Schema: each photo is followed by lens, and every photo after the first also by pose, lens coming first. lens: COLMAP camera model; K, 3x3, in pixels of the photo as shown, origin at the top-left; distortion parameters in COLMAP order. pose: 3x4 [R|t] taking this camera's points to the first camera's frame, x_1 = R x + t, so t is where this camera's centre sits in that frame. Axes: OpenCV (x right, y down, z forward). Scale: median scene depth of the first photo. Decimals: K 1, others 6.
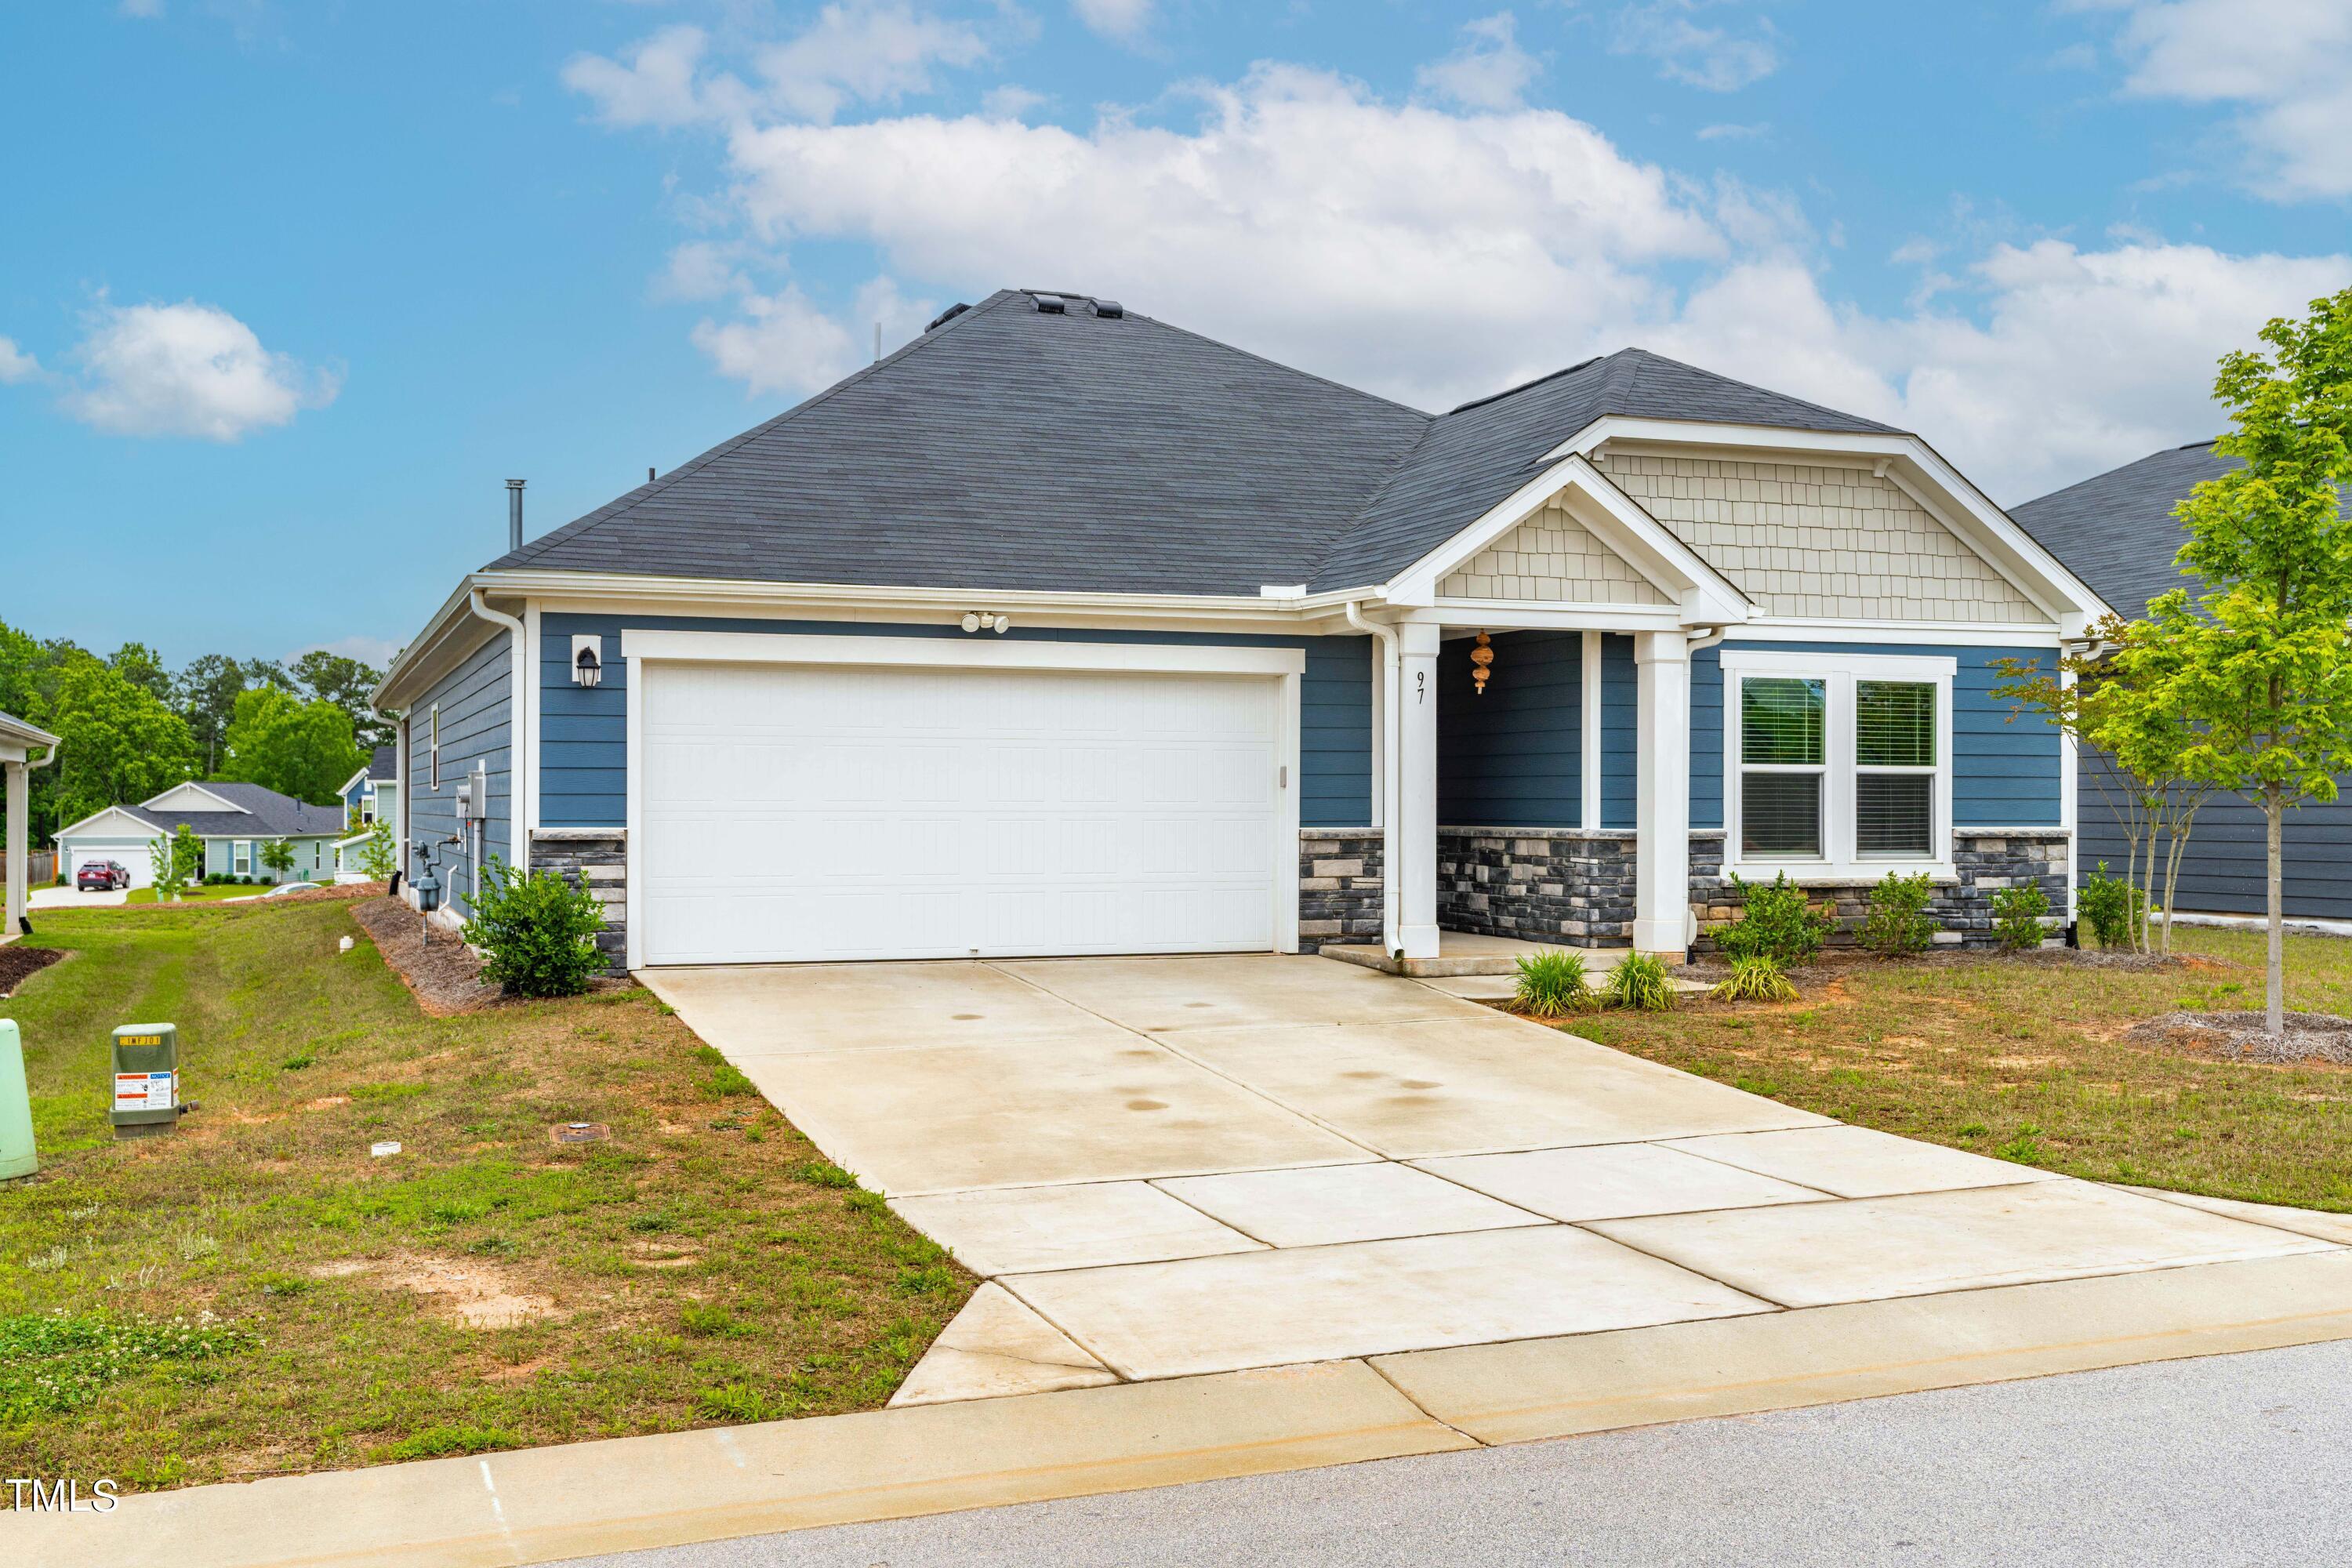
lens RADIAL K [[2297.5, 0, 1182.1], [0, 2297.5, 788.7], [0, 0, 1]] dist [0.036269, 0.000000]
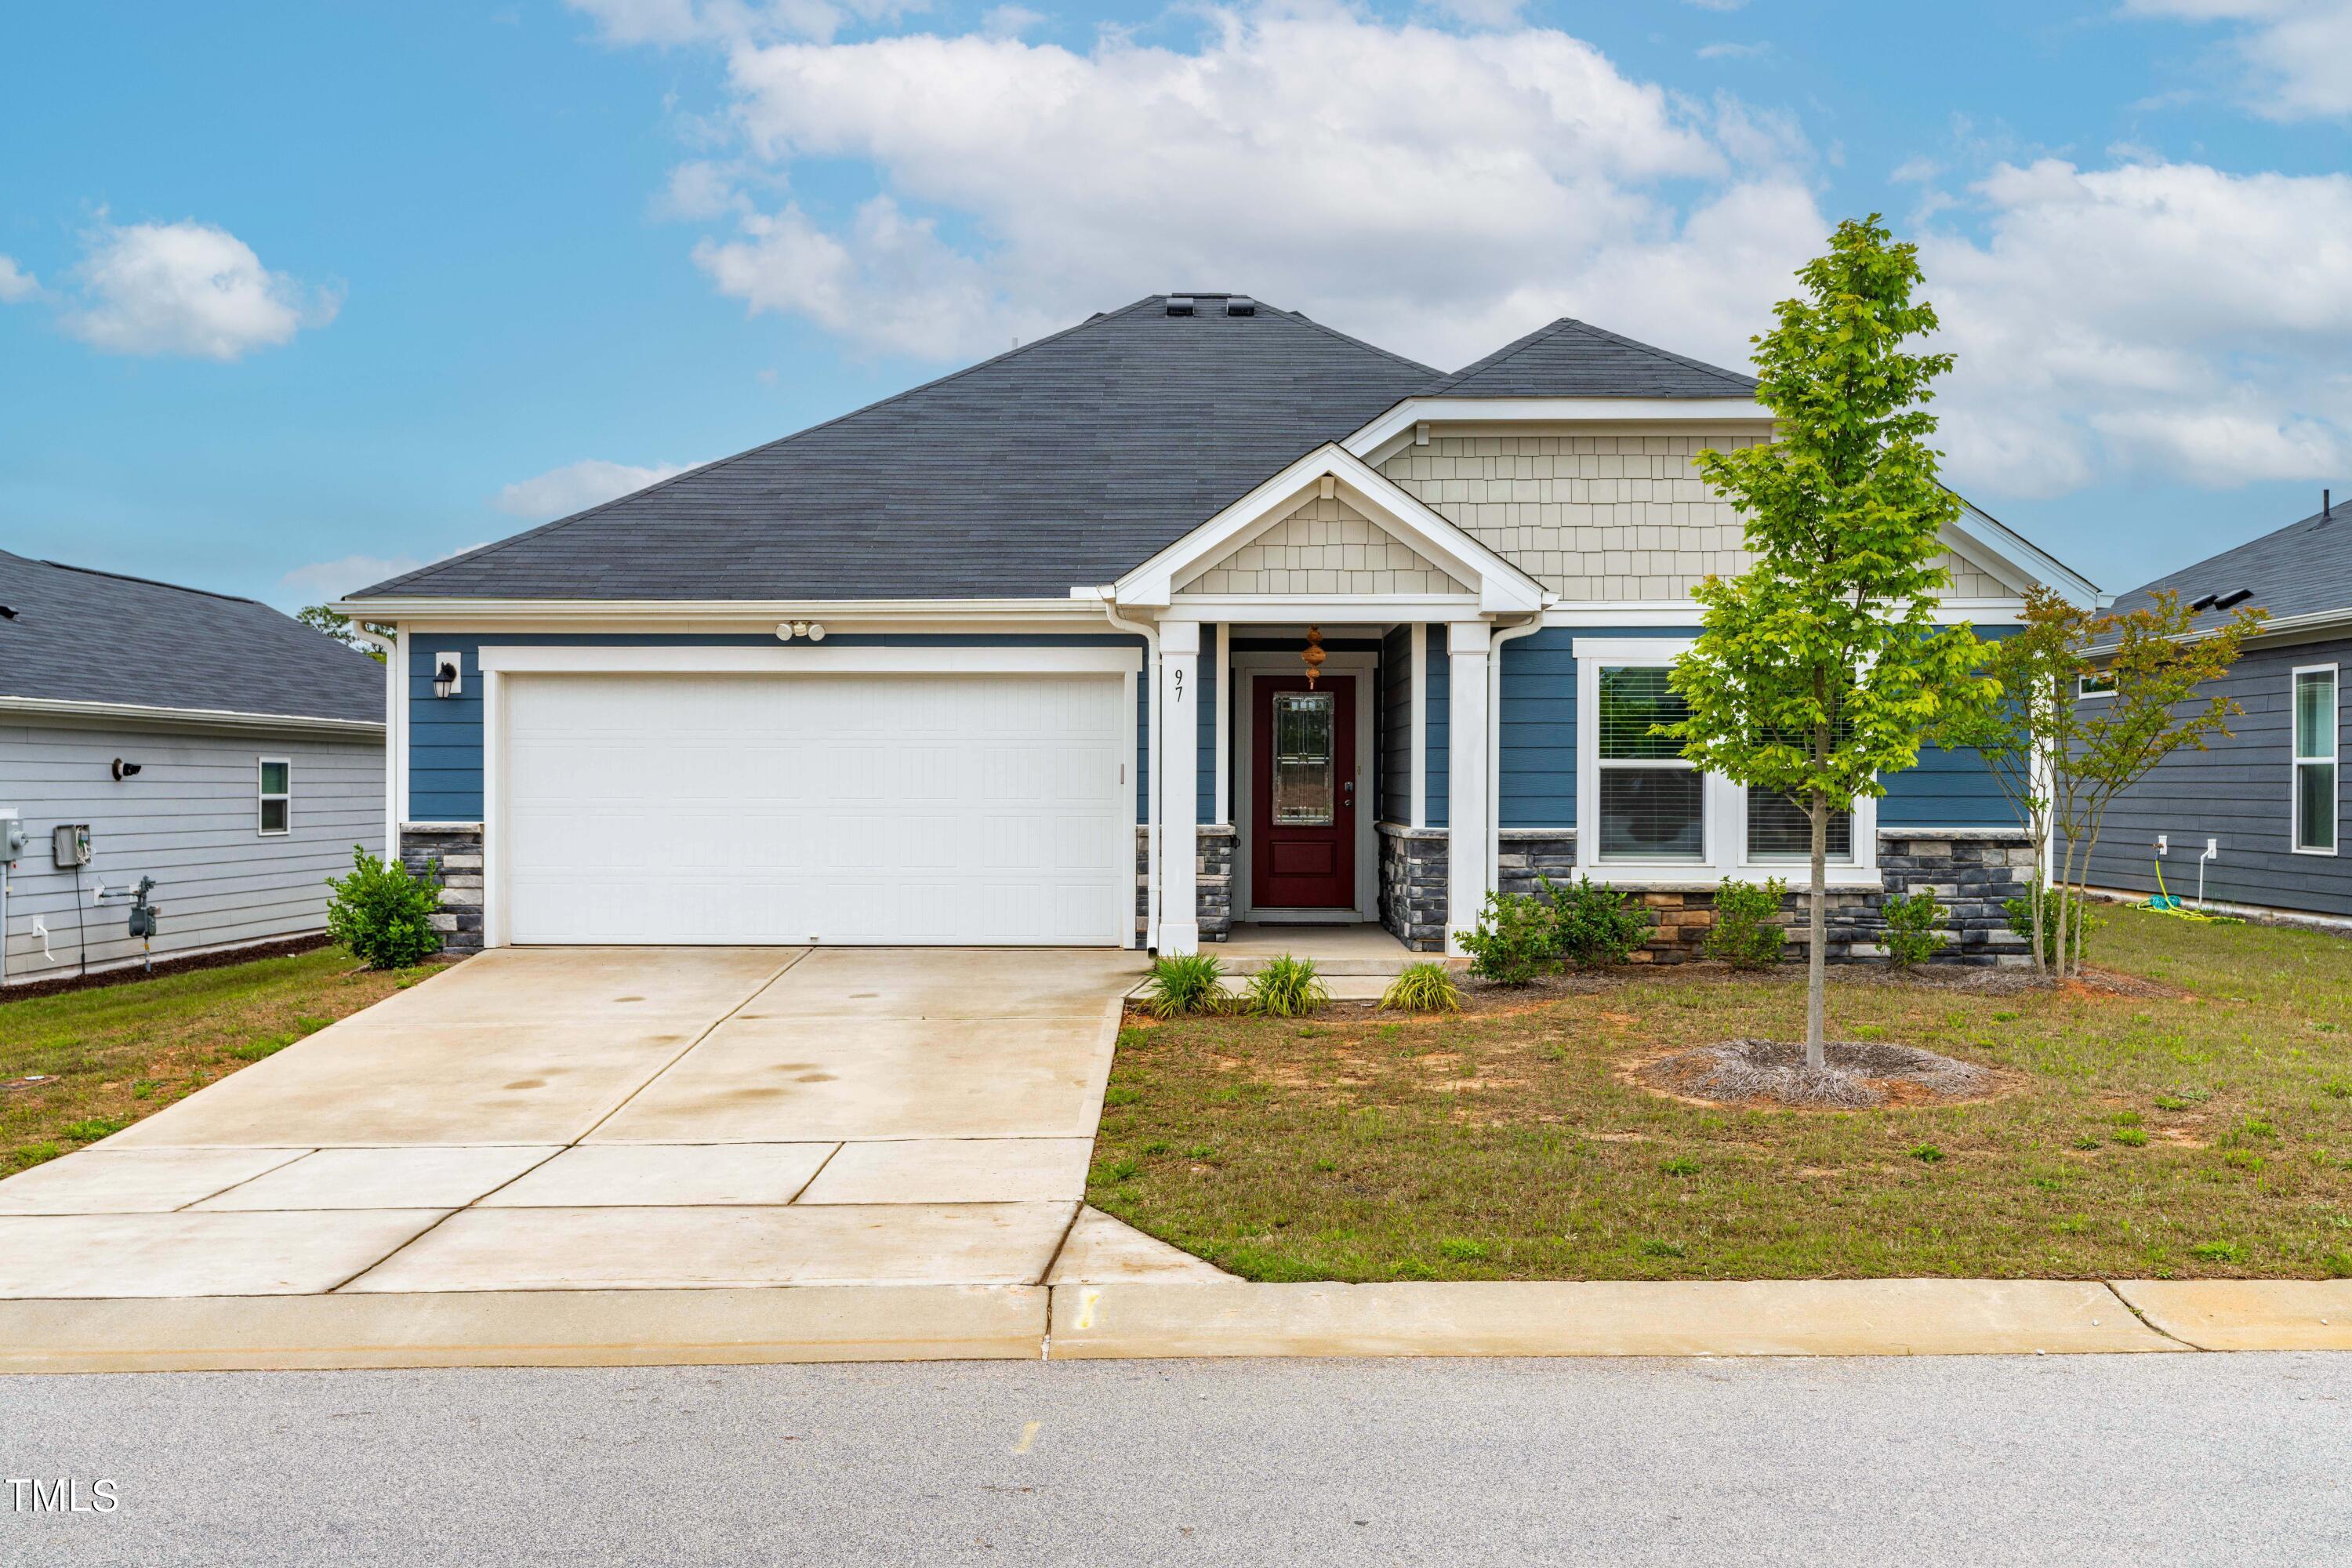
lens RADIAL K [[2297.5, 0, 1187.7], [0, 2297.5, 783.0], [0, 0, 1]] dist [0.036269, 0.000000]
pose [[0.928686, -0.000181, -0.370868, 0.444382], [0.002351, 0.999983, 0.005401, -0.006679], [0.370860, -0.005888, 0.928670, 0.070549]]
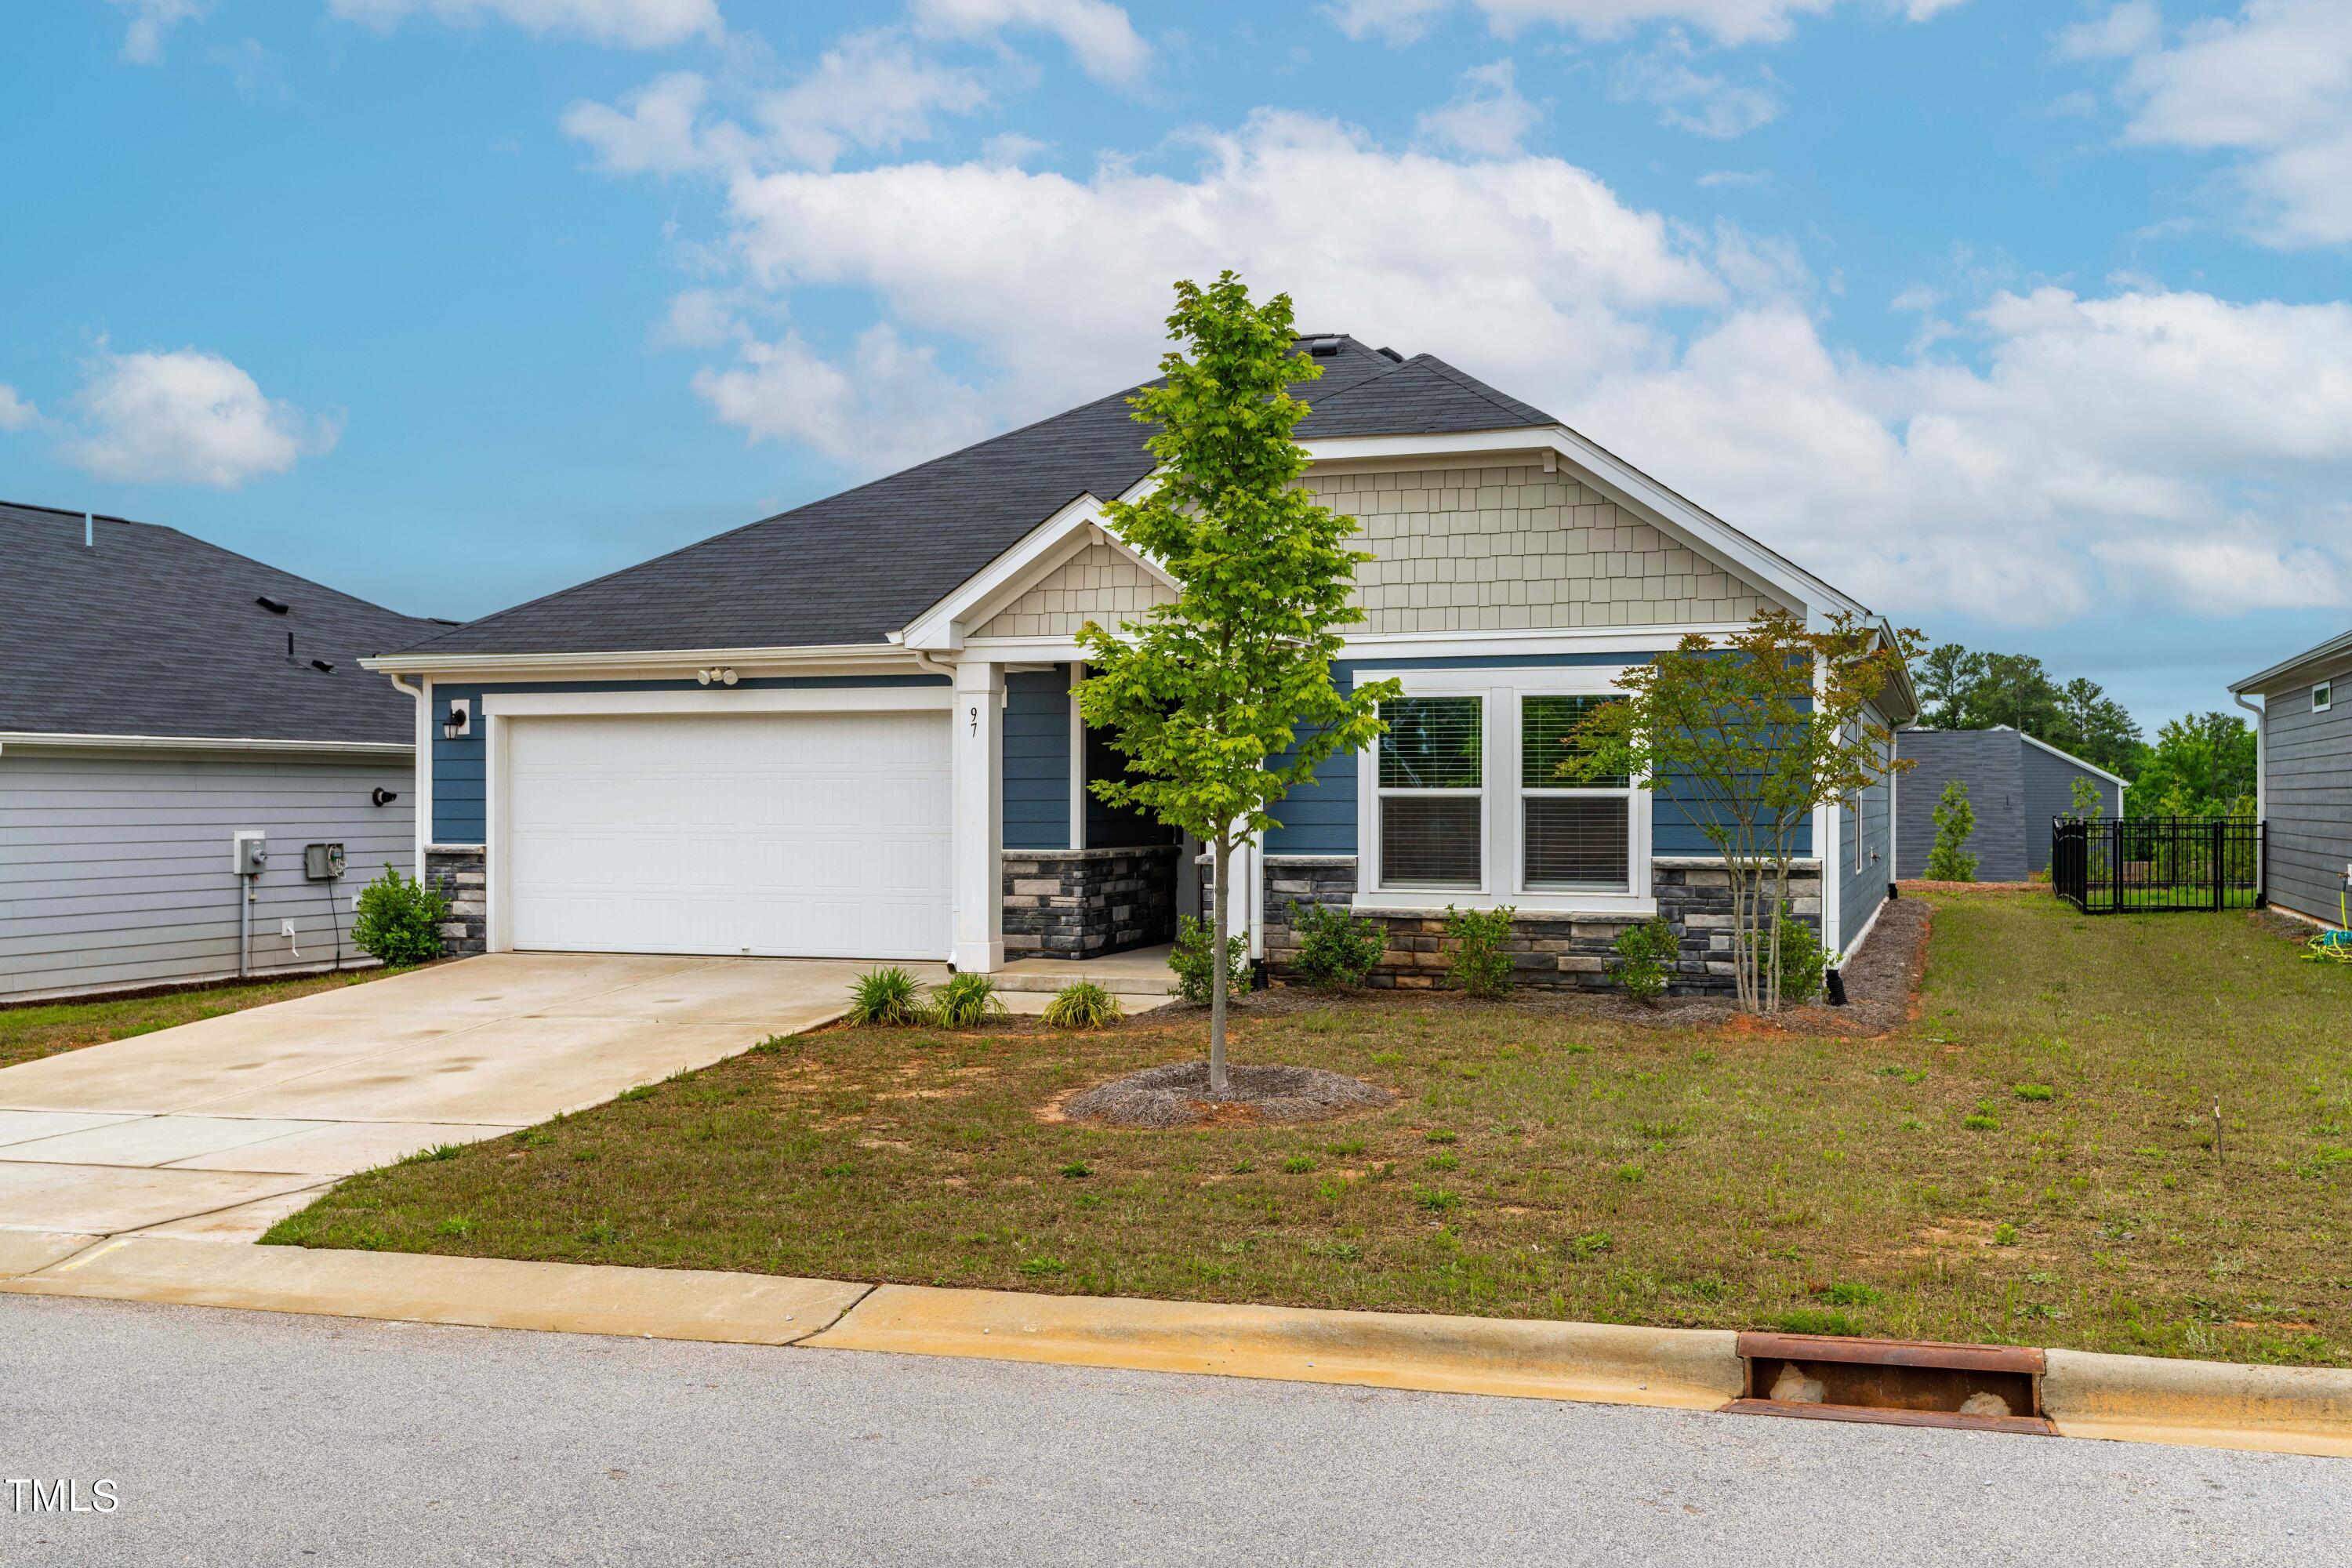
lens RADIAL K [[2297.5, 0, 1182.9], [0, 2297.5, 784.2], [0, 0, 1]] dist [0.036269, 0.000000]
pose [[0.766204, -0.005748, -0.642571, 0.813205], [0.006129, 0.999980, -0.001638, -0.011587], [0.642568, -0.002683, 0.766224, 0.219392]]
